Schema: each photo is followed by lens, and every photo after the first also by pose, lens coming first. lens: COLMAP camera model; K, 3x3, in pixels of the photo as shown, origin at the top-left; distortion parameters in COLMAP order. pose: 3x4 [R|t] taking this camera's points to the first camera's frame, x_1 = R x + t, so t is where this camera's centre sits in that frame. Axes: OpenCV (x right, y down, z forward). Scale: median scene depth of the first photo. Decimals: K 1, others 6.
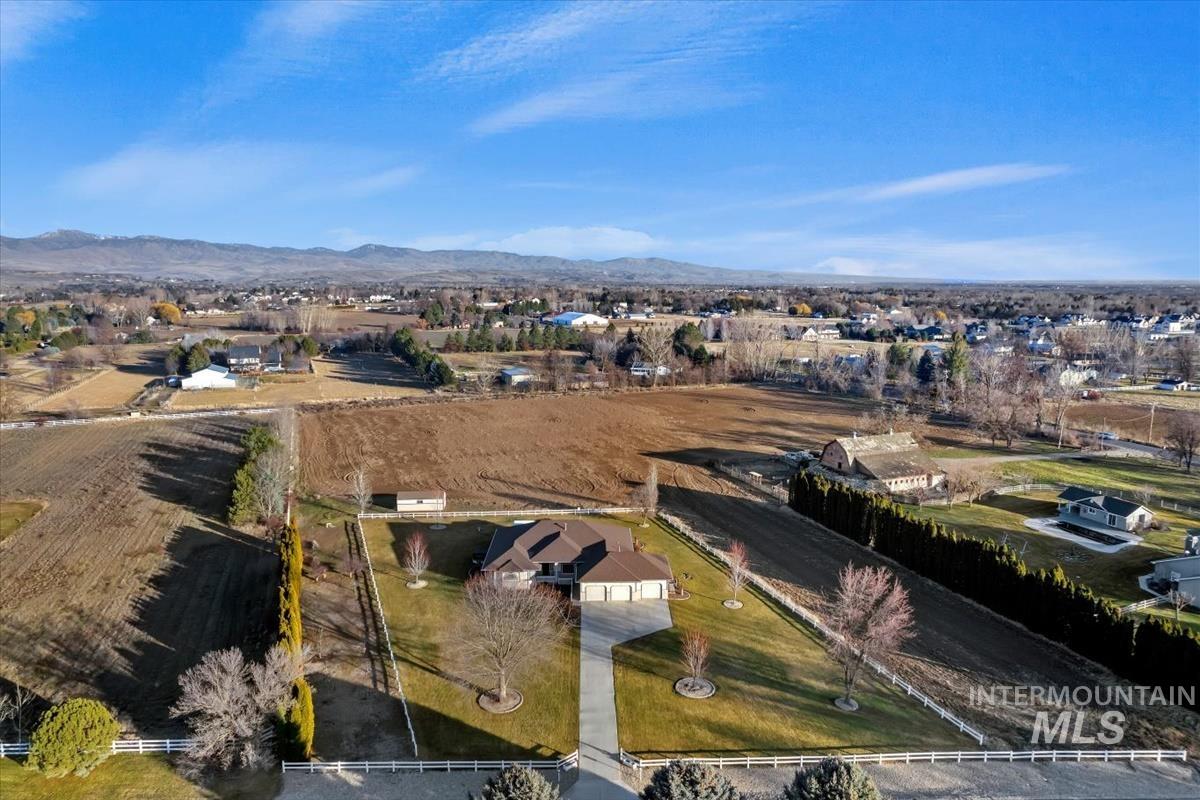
lens RADIAL K [[777.4, 0, 604.7], [0, 777.4, 401.7], [0, 0, 1]] dist [-0.066026, 0.058314]
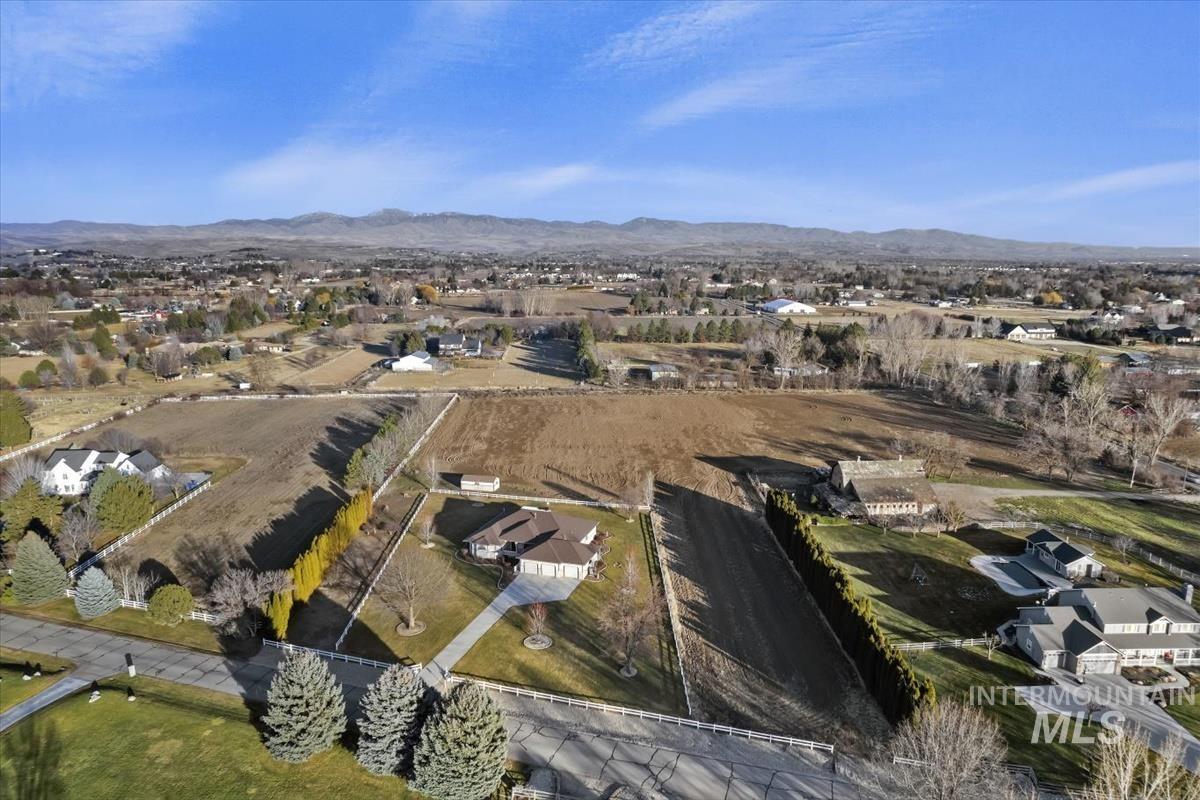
lens RADIAL K [[777.4, 0, 604.7], [0, 777.4, 401.7], [0, 0, 1]] dist [-0.066026, 0.058314]
pose [[0.942951, 0.060354, -0.327416, 0.332080], [-0.048678, 0.997856, 0.043749, -0.065716], [0.329354, -0.025315, 0.943867, -0.136185]]
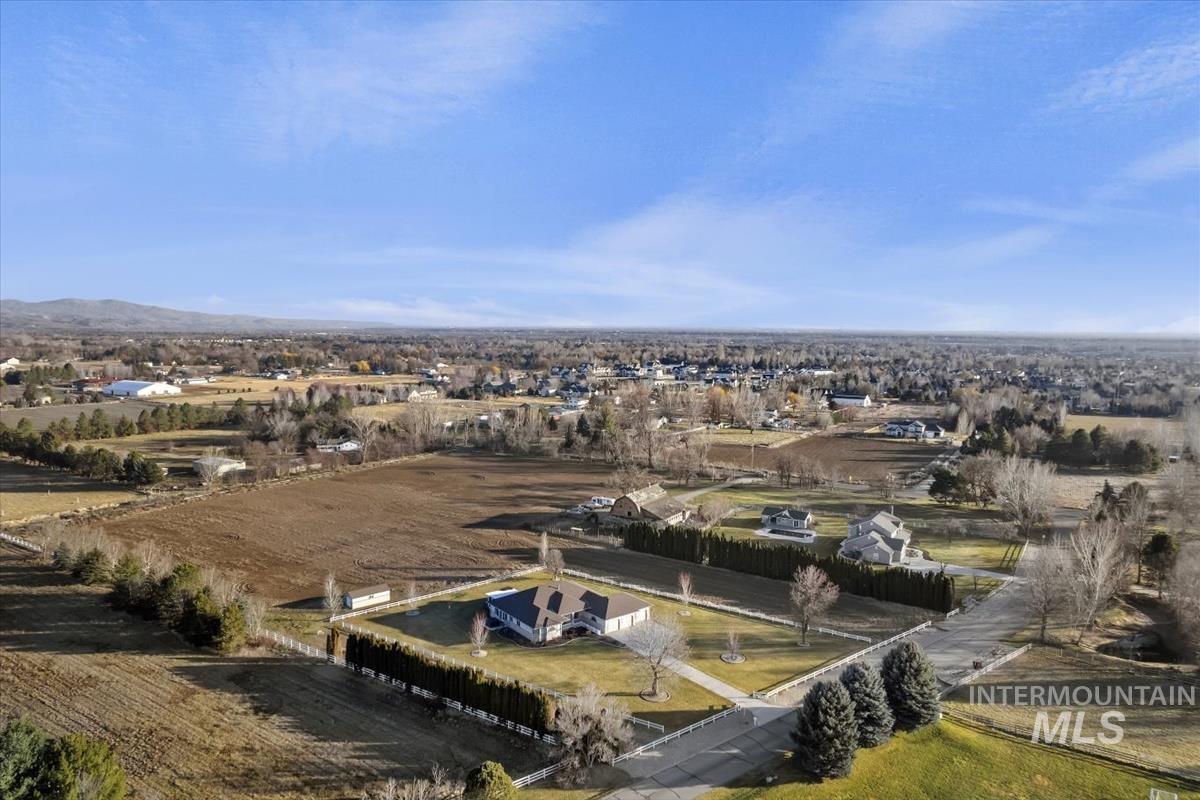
lens RADIAL K [[777.4, 0, 604.7], [0, 777.4, 401.7], [0, 0, 1]] dist [-0.066026, 0.058314]
pose [[0.802538, -0.053973, 0.594155, -0.539483], [0.087446, 0.995785, -0.027658, -0.082003], [-0.590157, 0.074153, 0.803875, -0.112474]]
